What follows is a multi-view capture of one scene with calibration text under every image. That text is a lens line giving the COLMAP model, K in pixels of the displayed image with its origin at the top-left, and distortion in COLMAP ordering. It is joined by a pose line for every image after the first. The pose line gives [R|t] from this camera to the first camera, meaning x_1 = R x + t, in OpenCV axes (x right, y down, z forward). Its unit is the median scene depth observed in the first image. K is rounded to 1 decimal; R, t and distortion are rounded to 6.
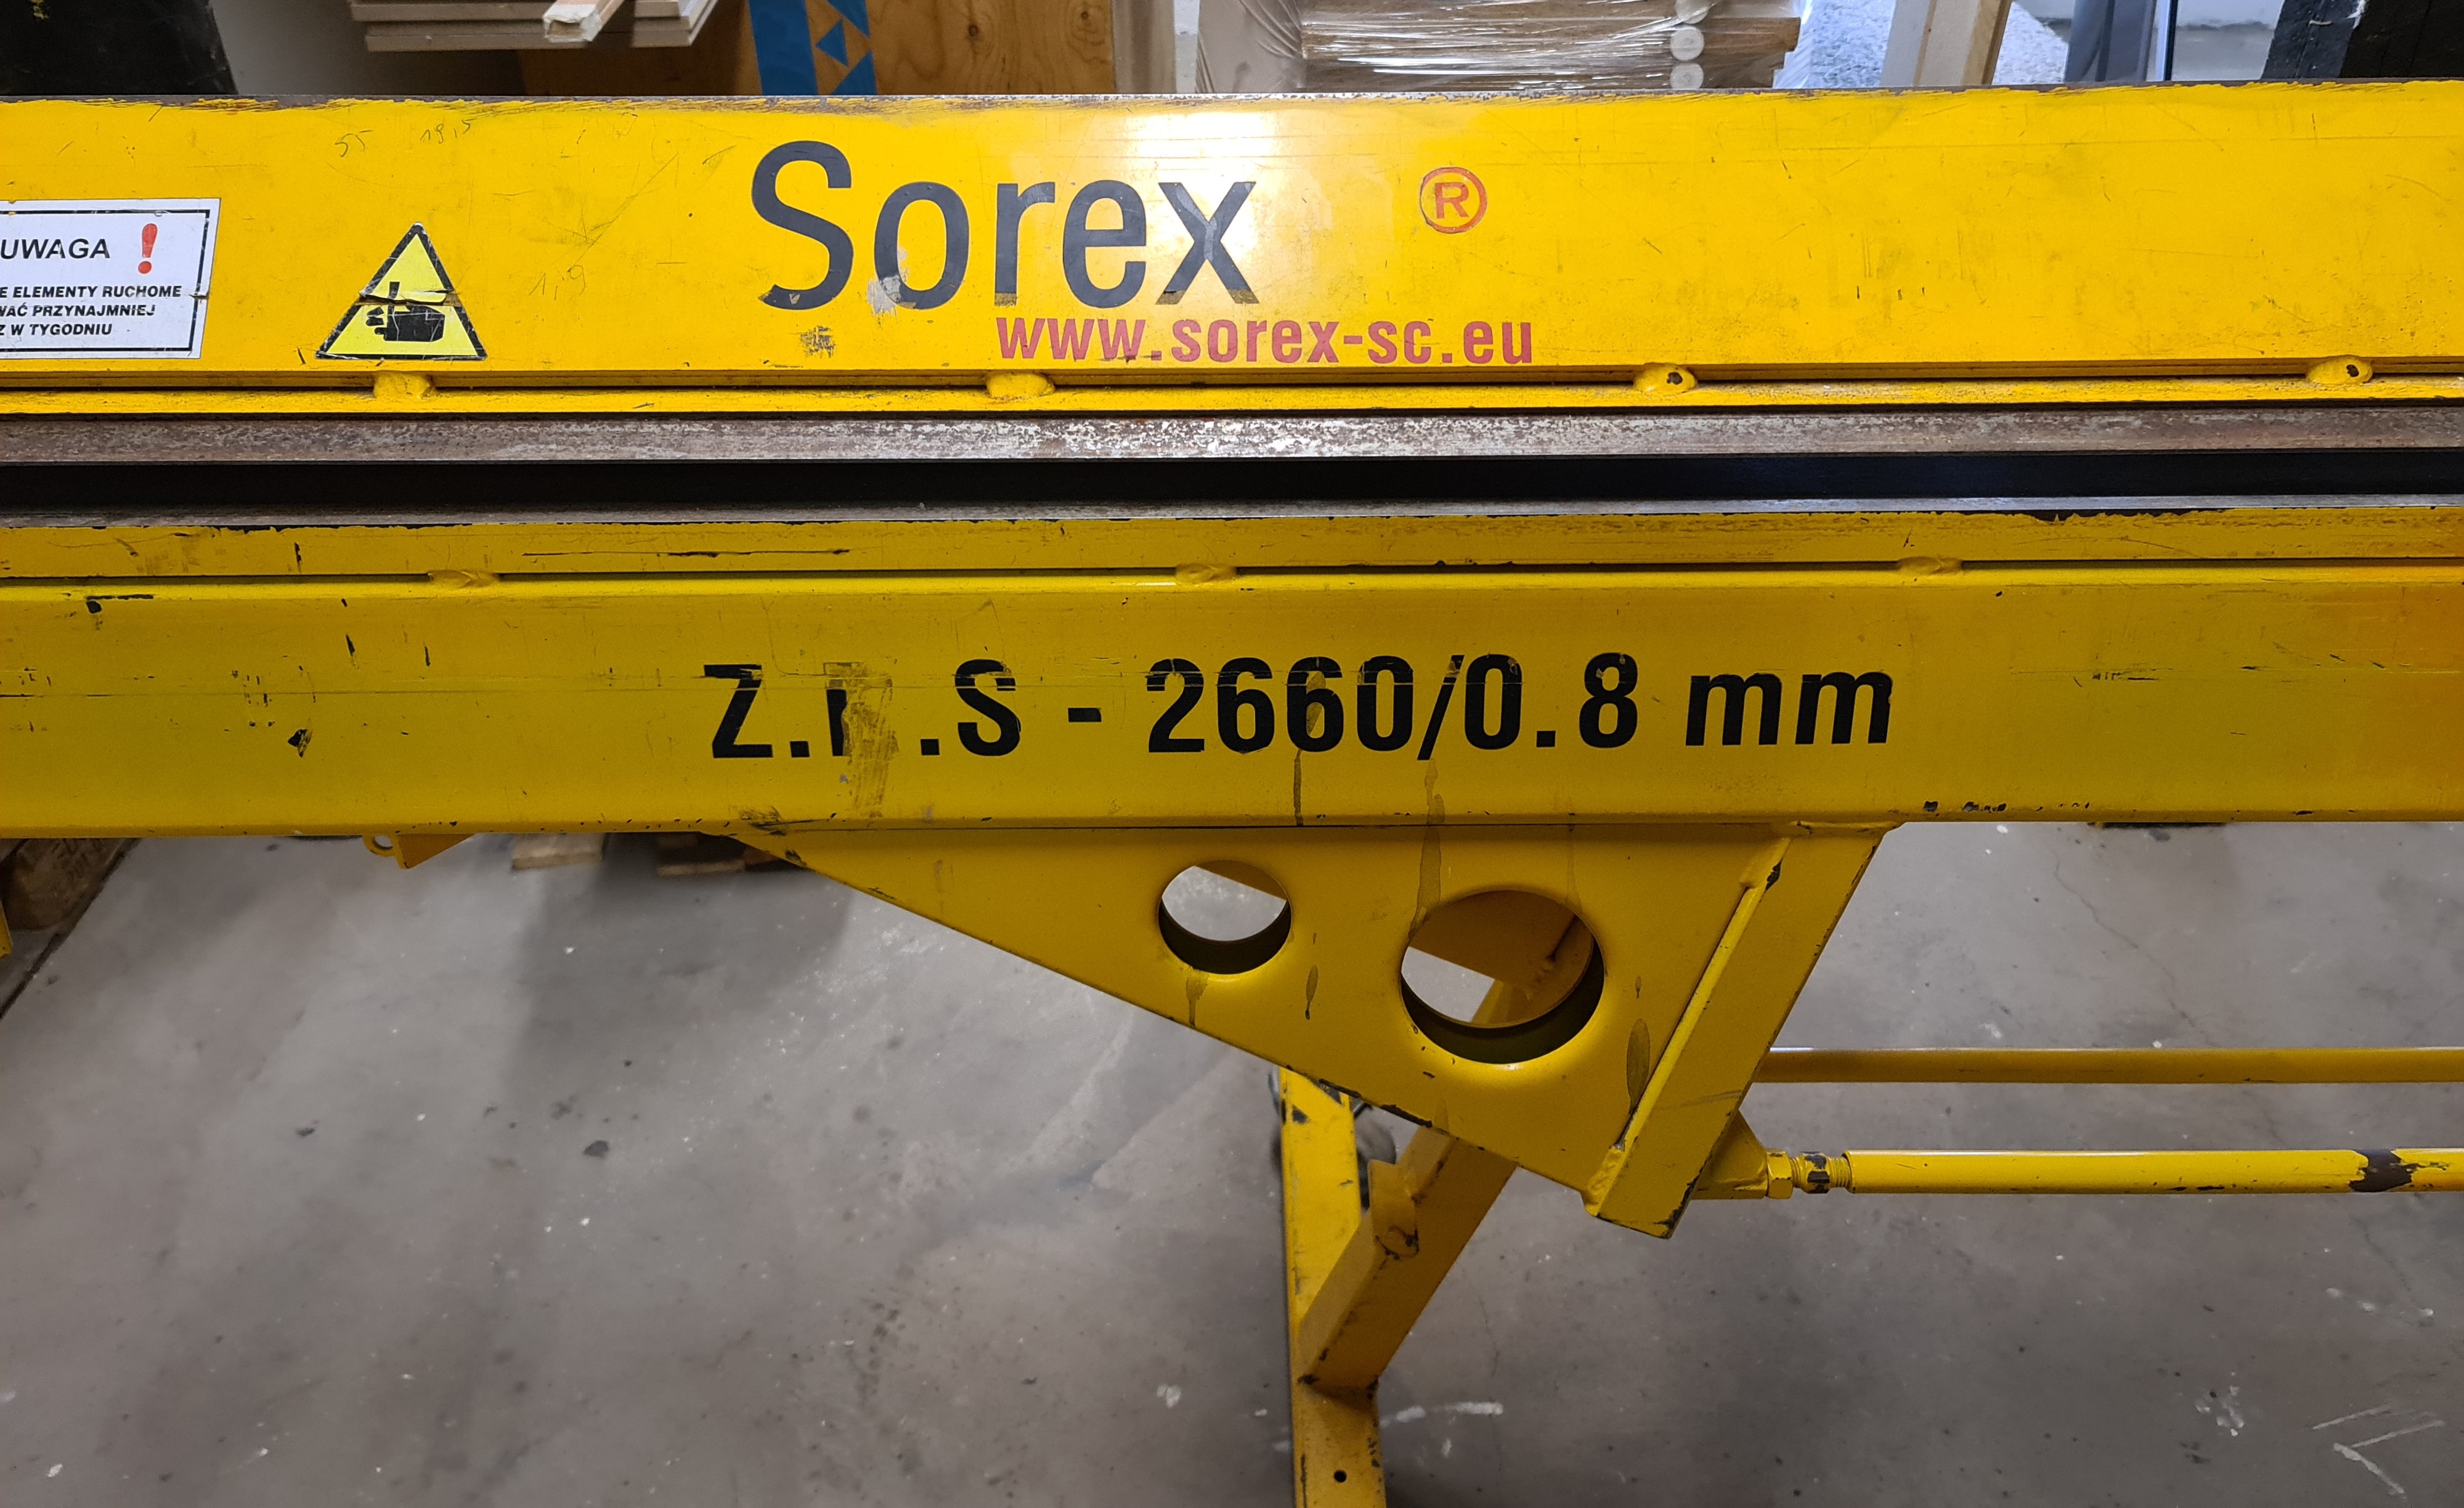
lens RADIAL K [[1771.9, 0, 1248.7], [0, 1771.9, 627.0], [0, 0, 1]] dist [0.047869, -0.017961]
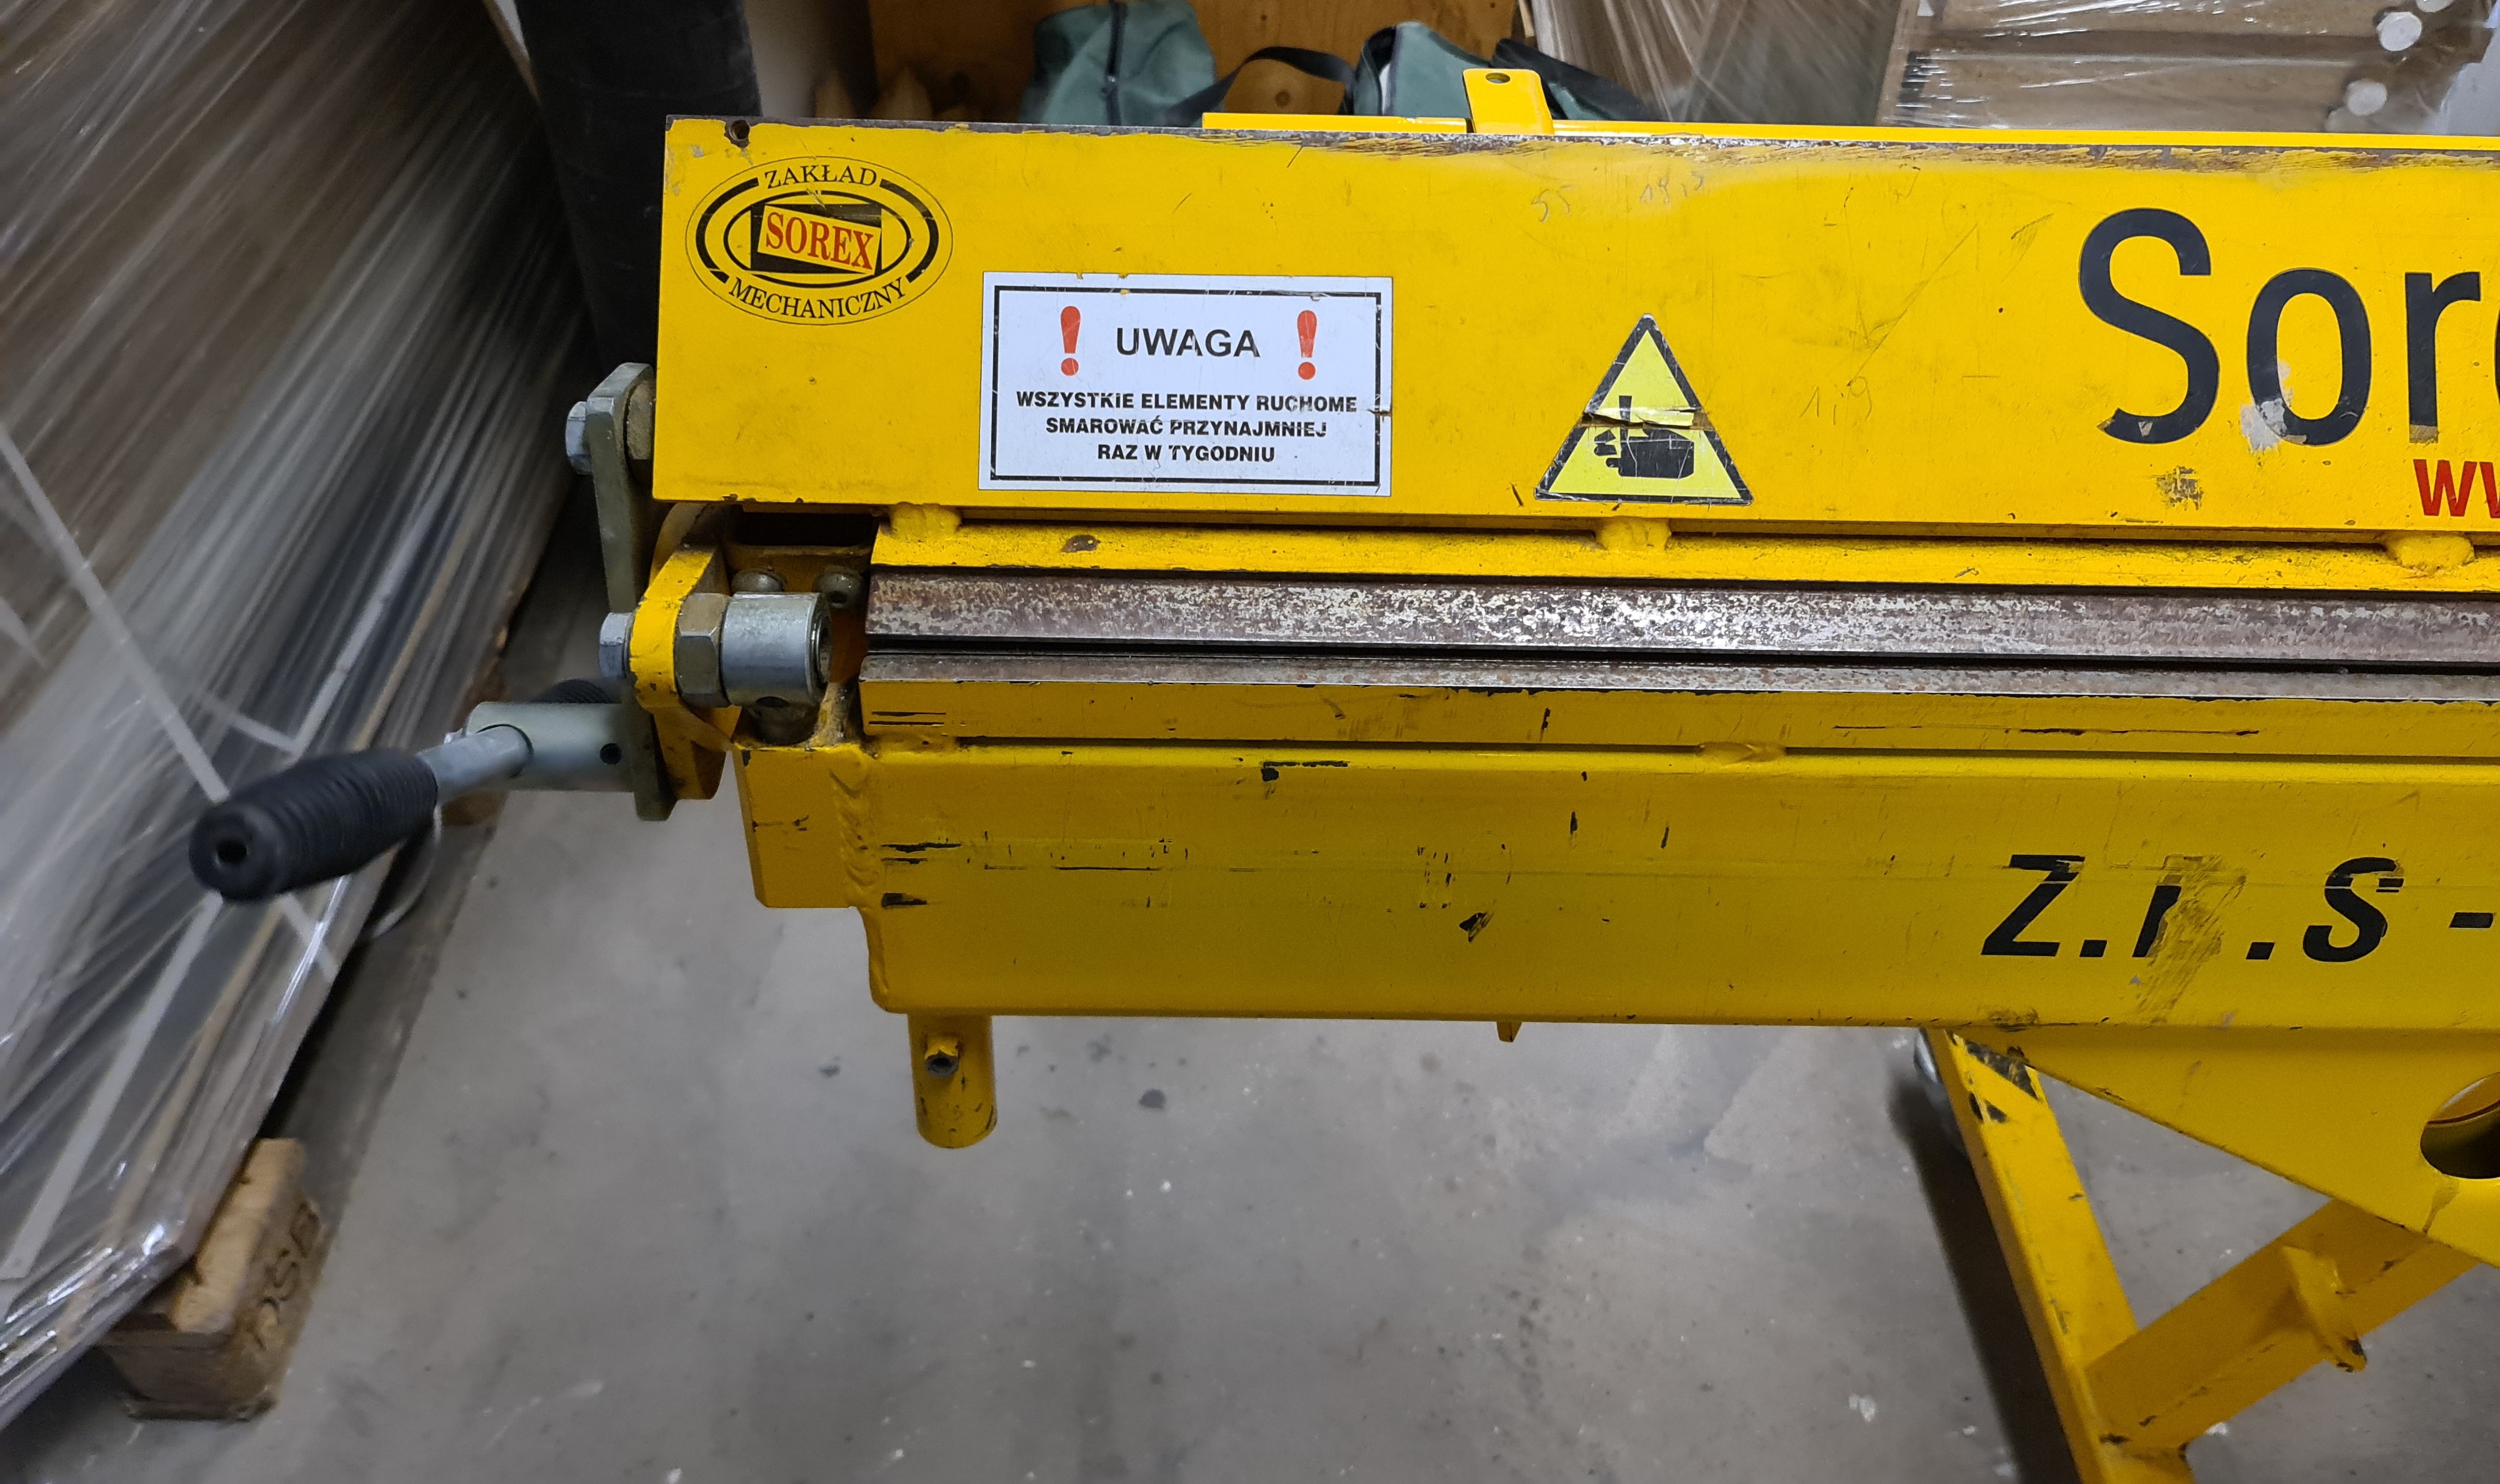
lens RADIAL K [[1814.9, 0, 1300.6], [0, 1814.9, 604.2], [0, 0, 1]] dist [0.060798, -0.047120]
pose [[0.999279, 0.017938, 0.033457, -0.636255], [-0.023118, 0.986599, 0.161517, -0.225611], [-0.030112, -0.162174, 0.986303, 0.211754]]
